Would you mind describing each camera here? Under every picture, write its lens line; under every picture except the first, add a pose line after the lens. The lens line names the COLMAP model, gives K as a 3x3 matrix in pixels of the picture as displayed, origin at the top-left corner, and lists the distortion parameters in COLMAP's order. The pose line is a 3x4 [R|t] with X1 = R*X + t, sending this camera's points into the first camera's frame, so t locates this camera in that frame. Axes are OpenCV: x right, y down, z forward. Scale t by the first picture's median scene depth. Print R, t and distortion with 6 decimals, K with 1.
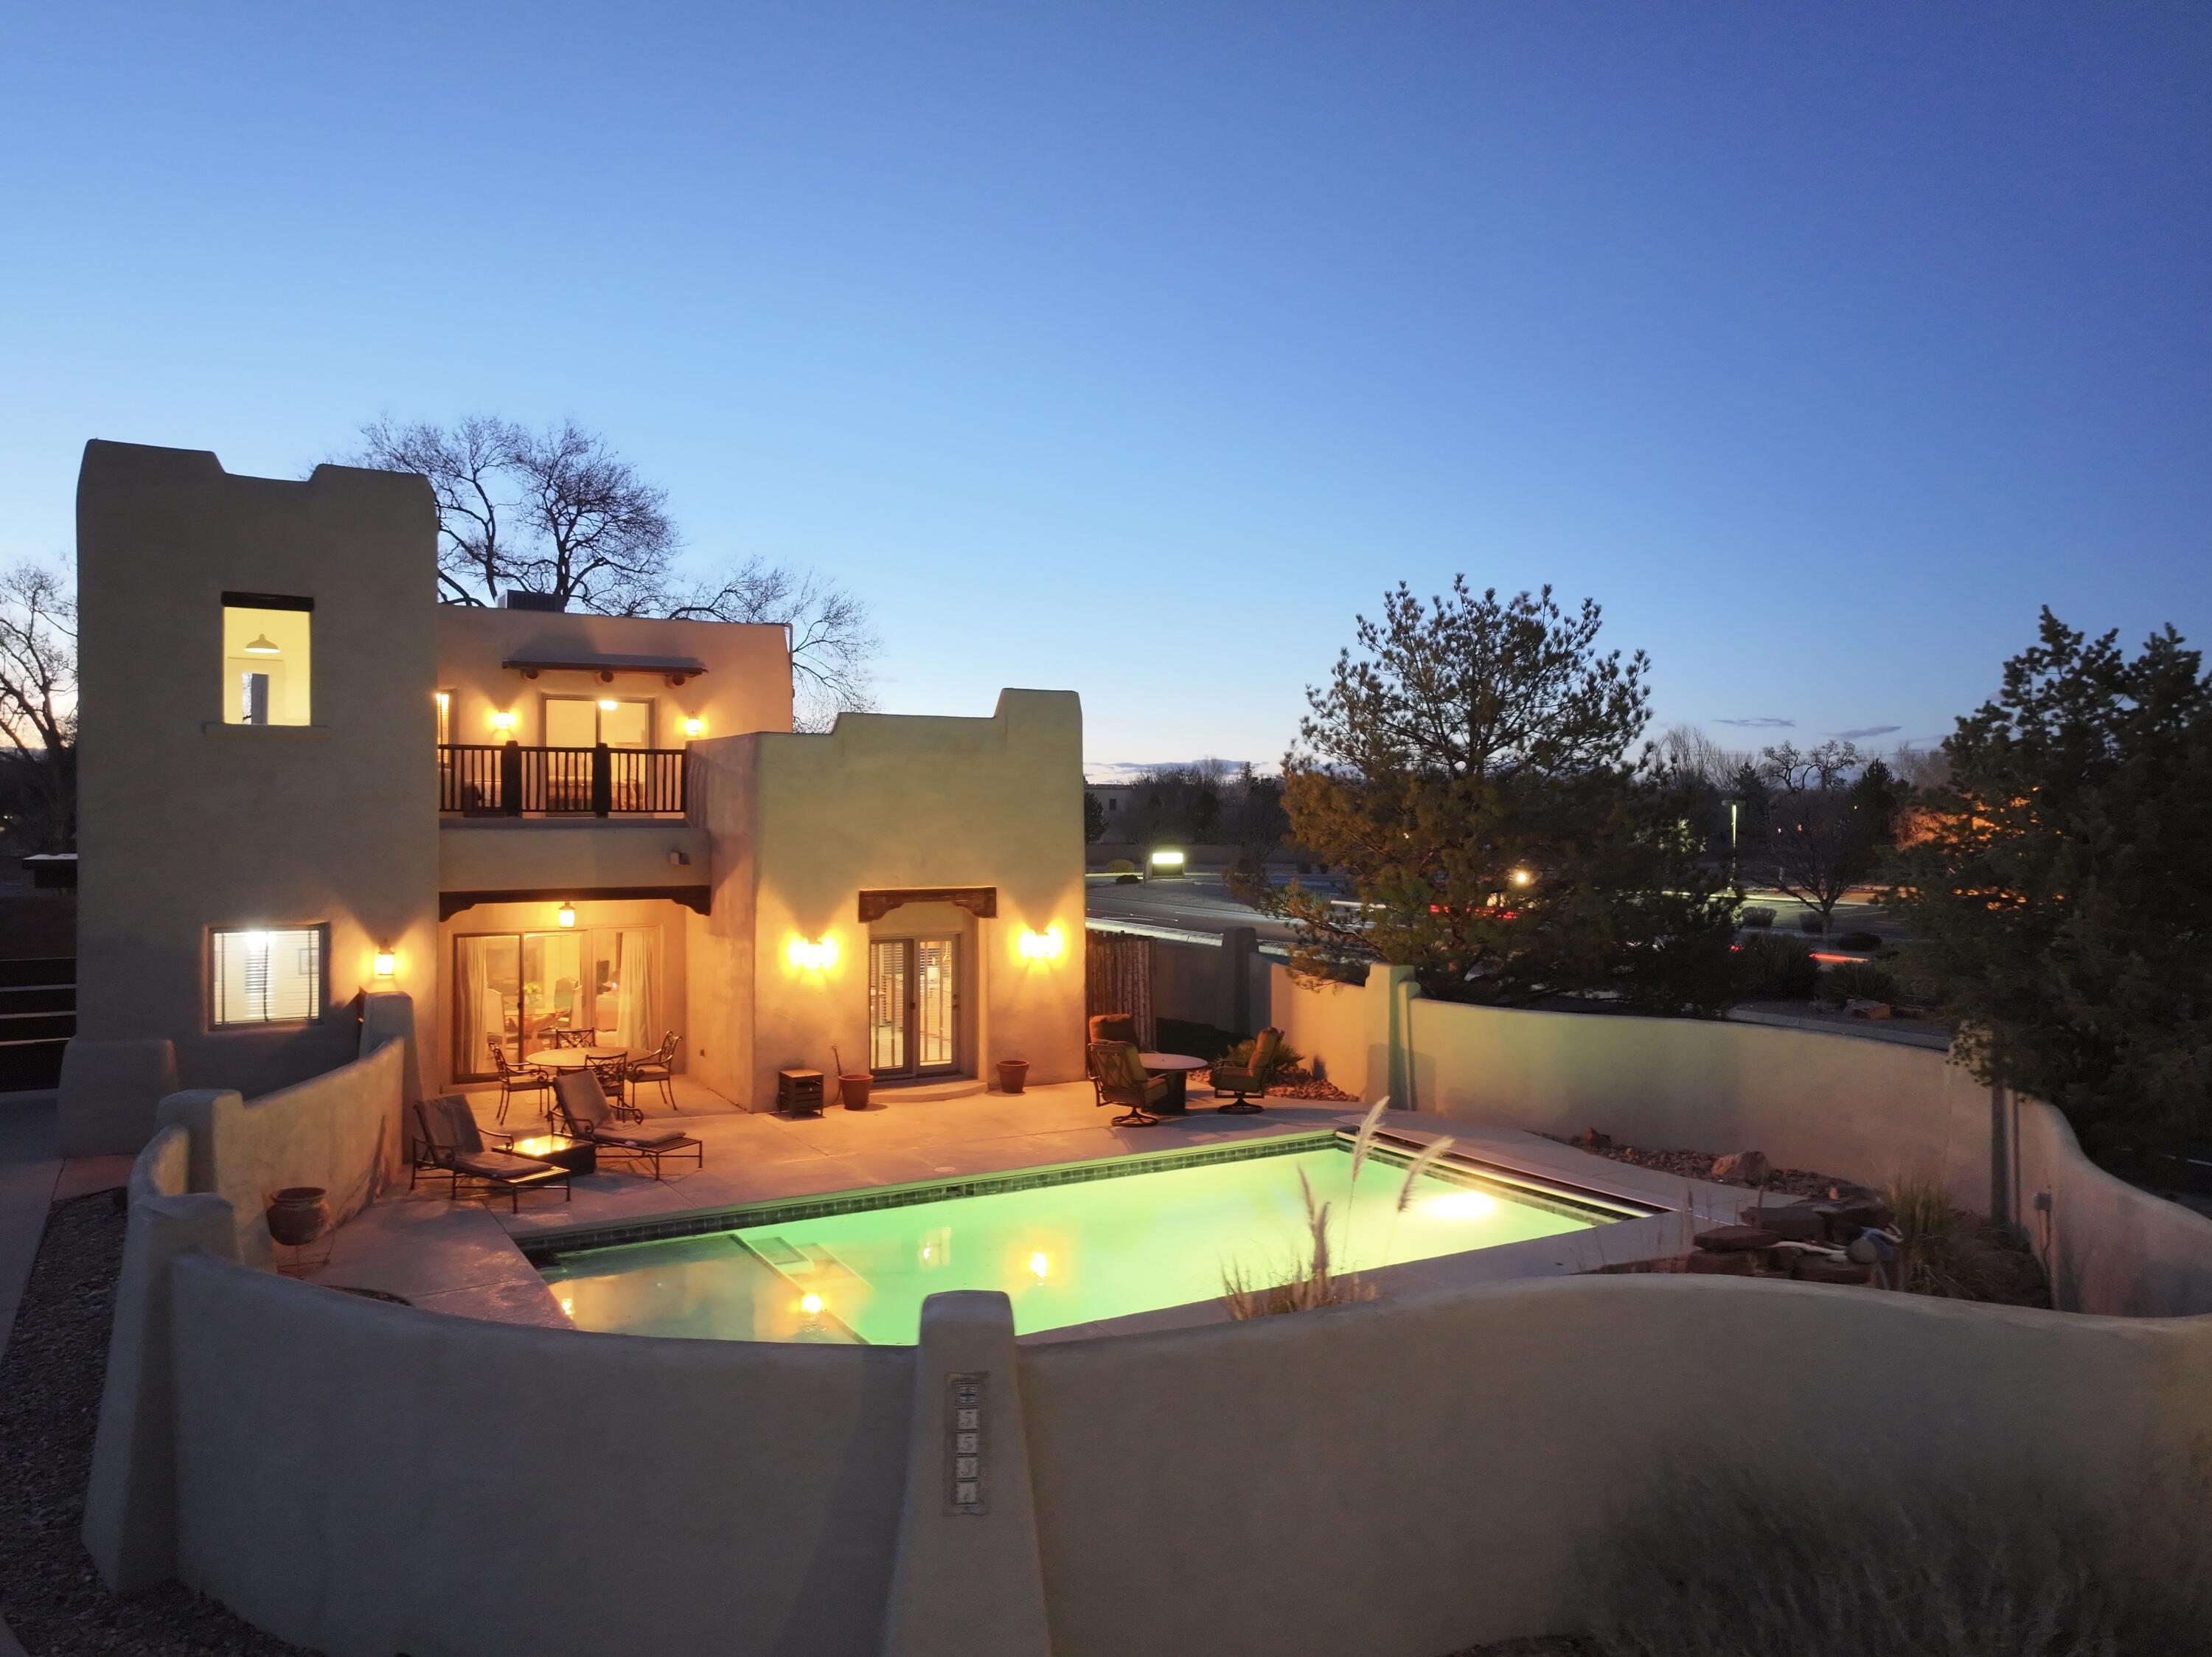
lens RADIAL K [[1537.4, 0, 1097.8], [0, 1537.4, 819.3], [0, 0, 1]] dist [-0.003670, -0.001419]
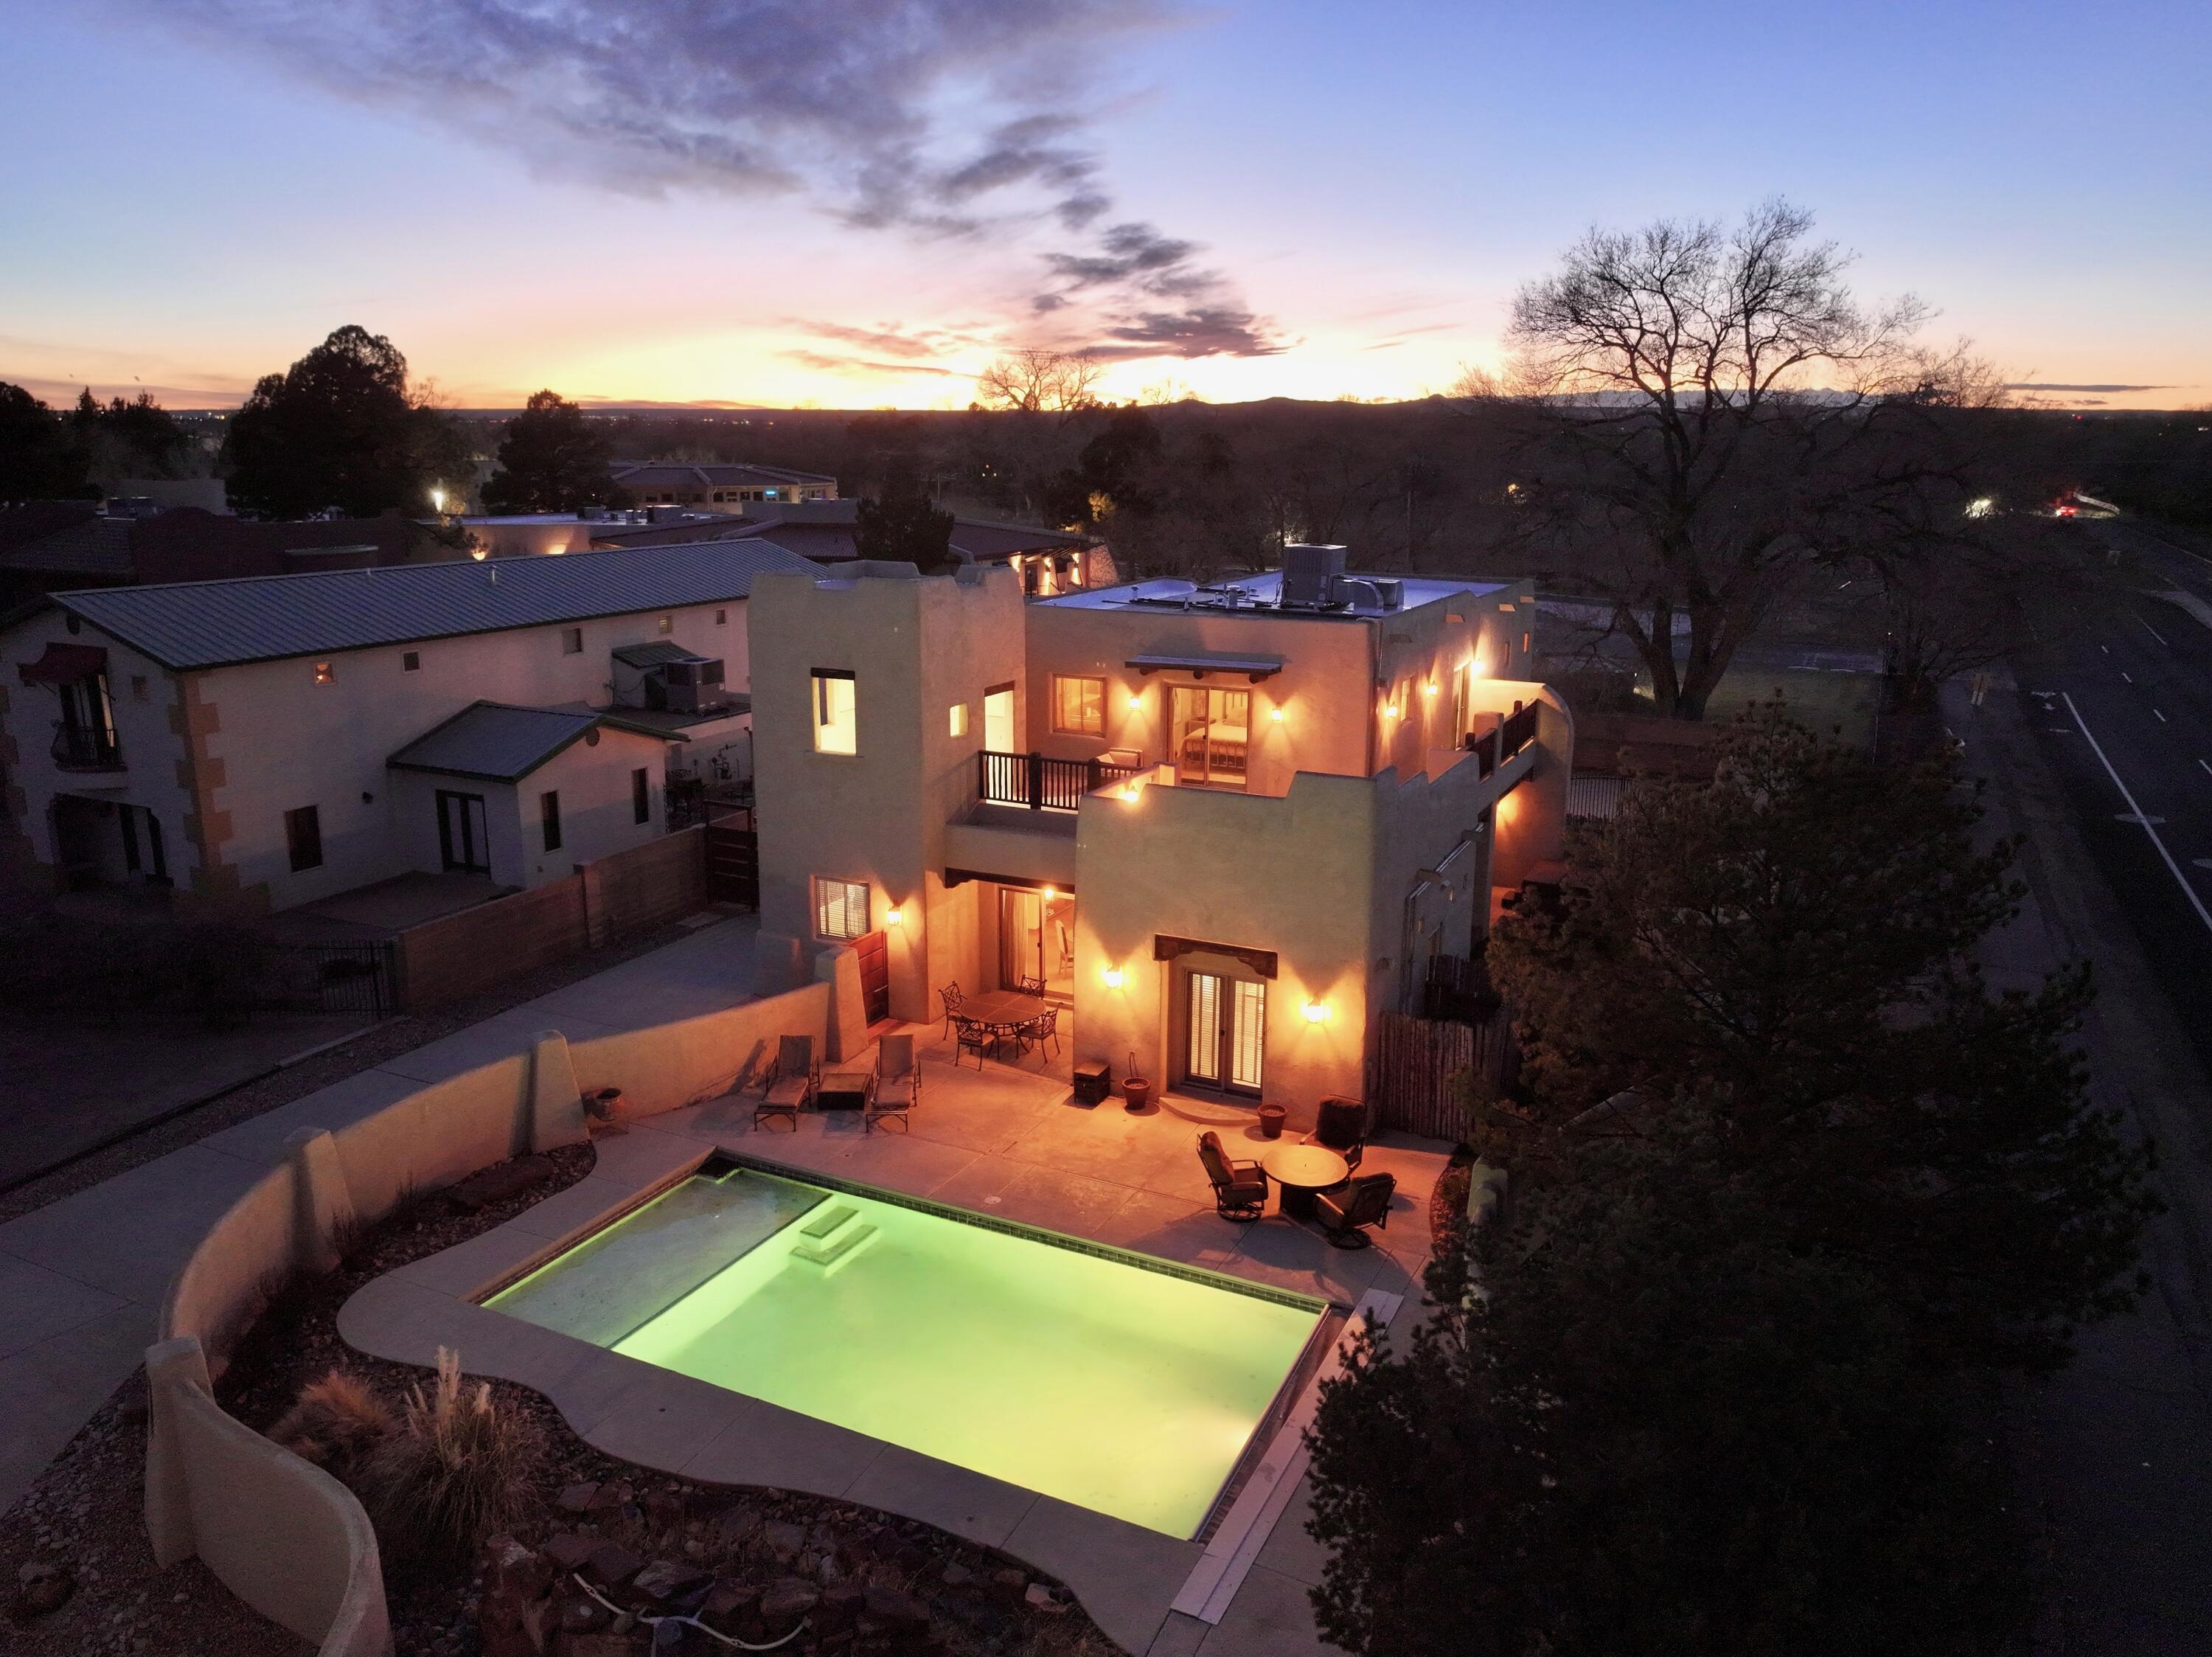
lens RADIAL K [[1554.4, 0, 1115.3], [0, 1554.4, 829.7], [0, 0, 1]] dist [0.002682, 0.000626]
pose [[0.553932, 0.198825, -0.808472, 0.772200], [-0.008592, 0.972379, 0.233248, -0.308013], [0.832517, -0.122257, 0.540341, 0.335864]]
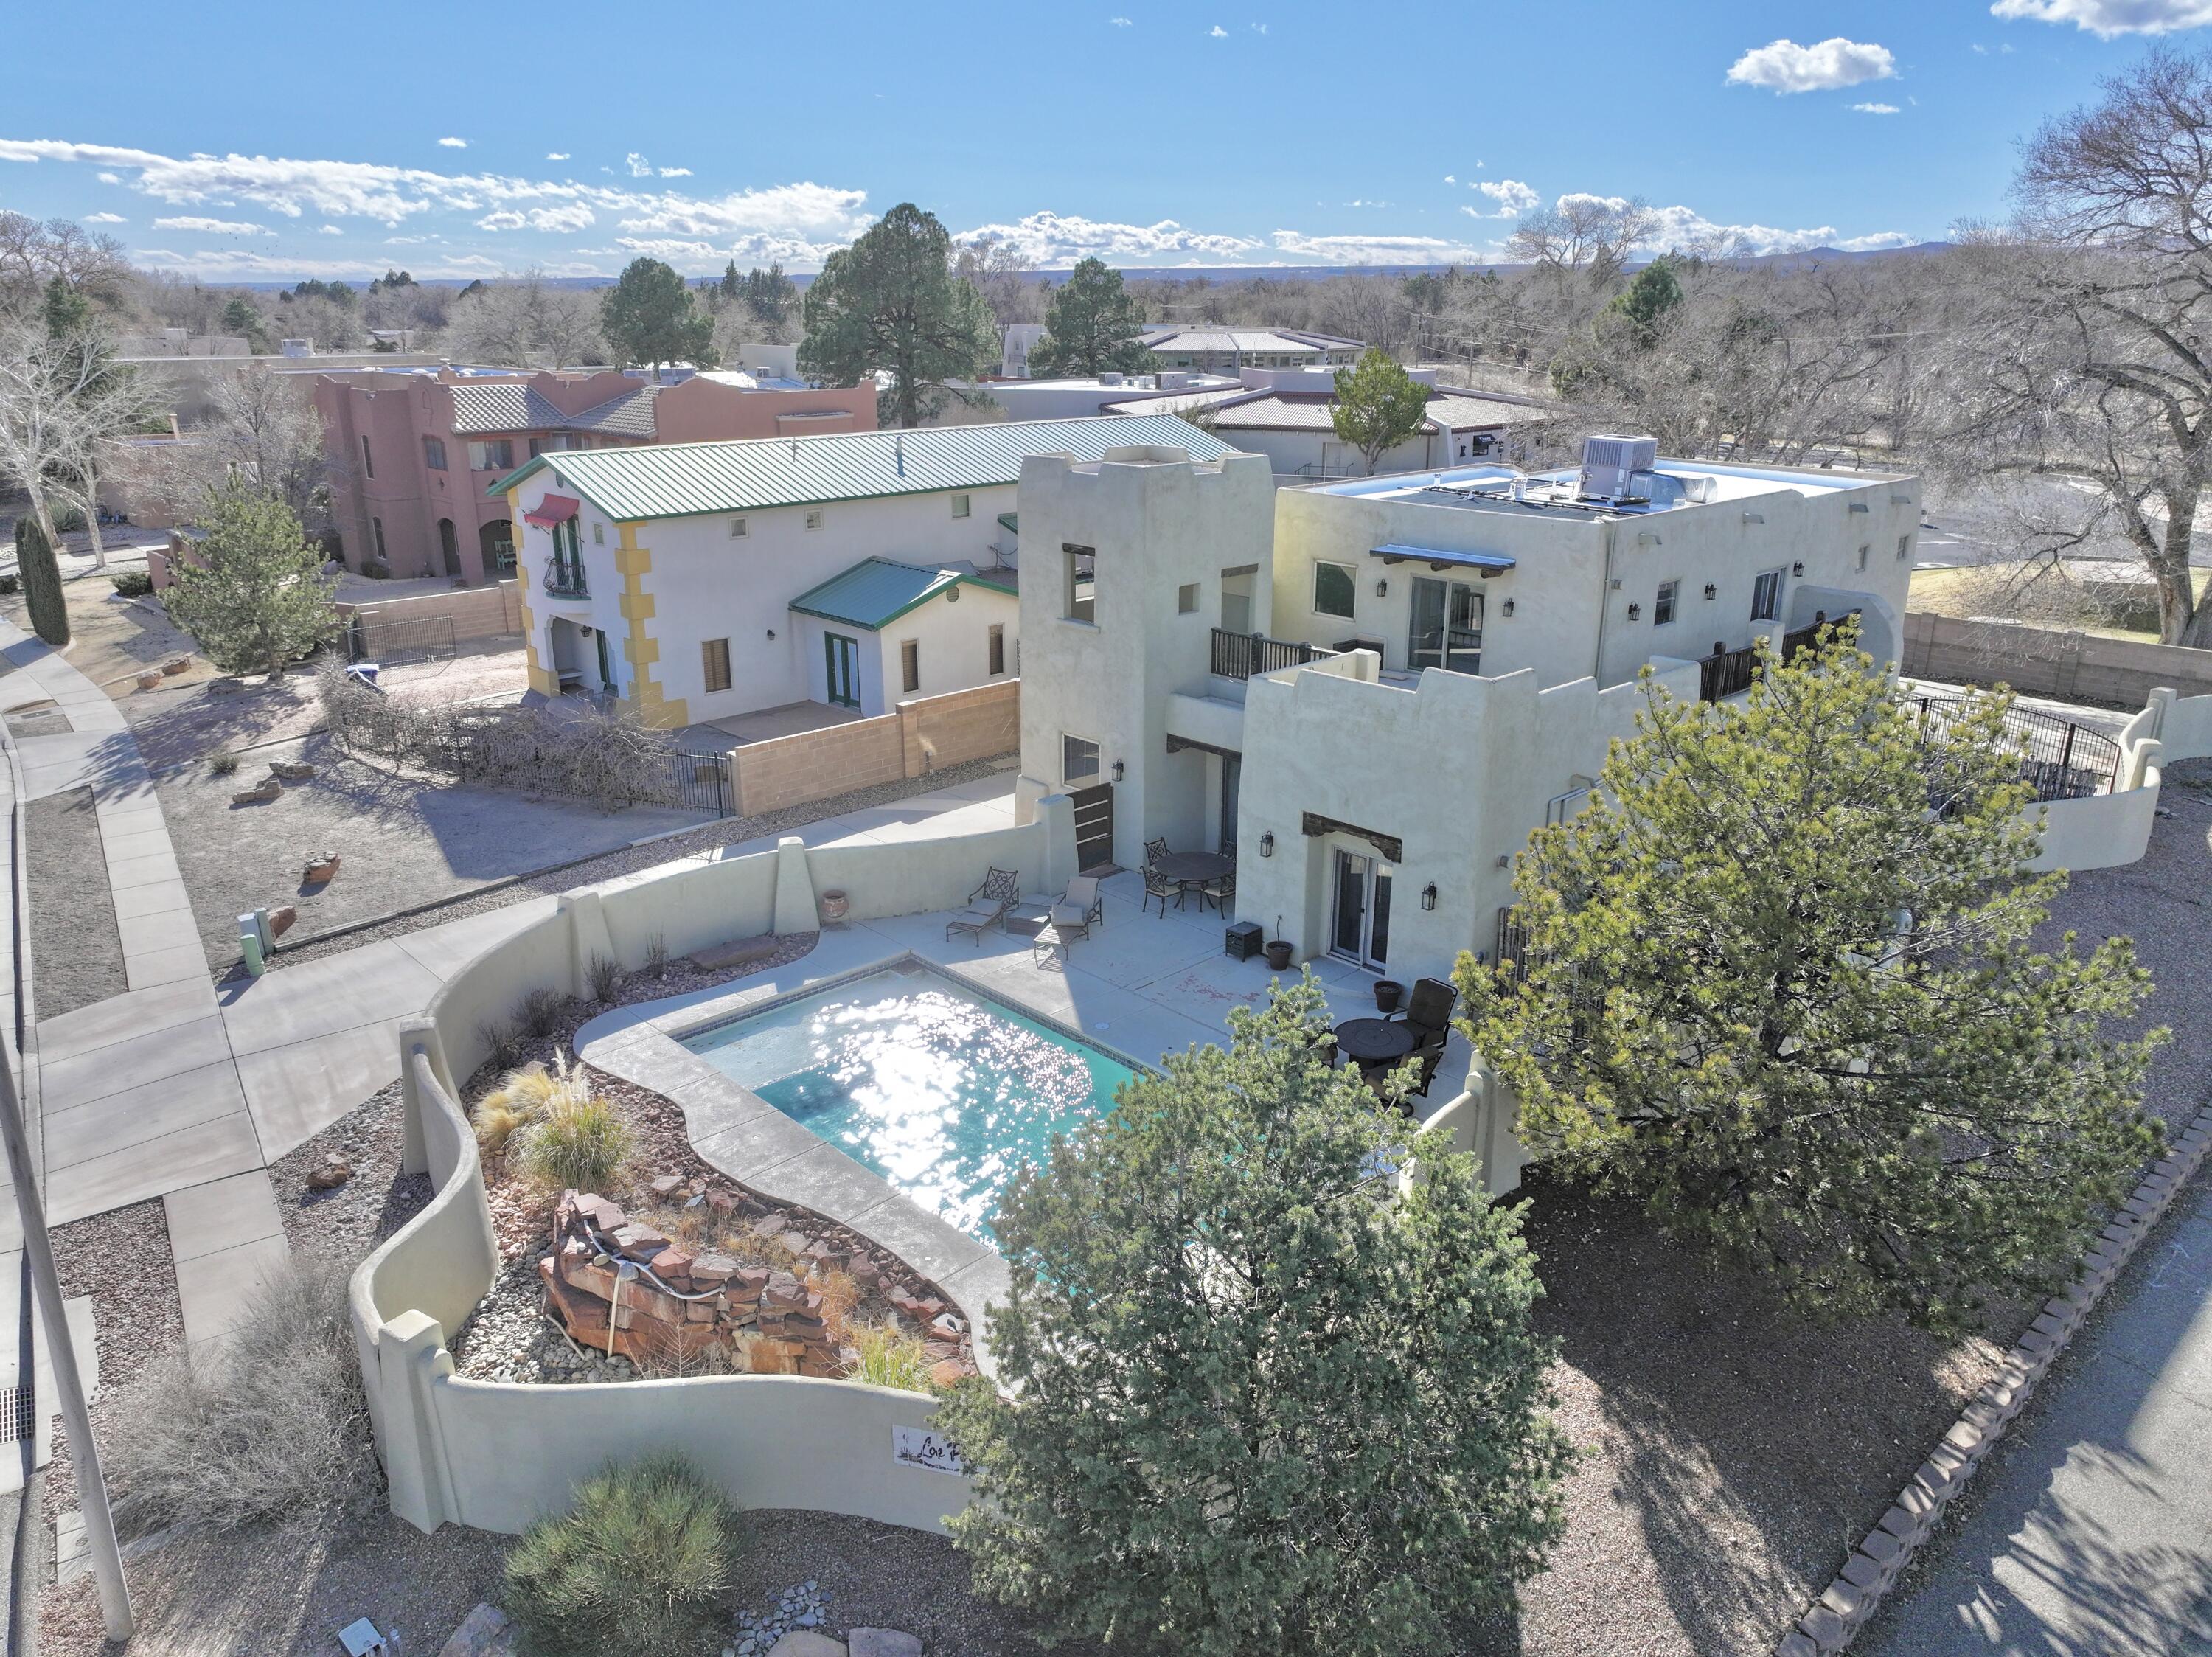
lens RADIAL K [[1549.4, 0, 1106.0], [0, 1549.4, 828.5], [0, 0, 1]] dist [0.008545, 0.004097]
pose [[0.225378, 0.308994, -0.923974, 0.981004], [-0.004318, 0.948682, 0.316203, -0.339072], [0.974262, -0.067275, 0.215147, 0.562780]]
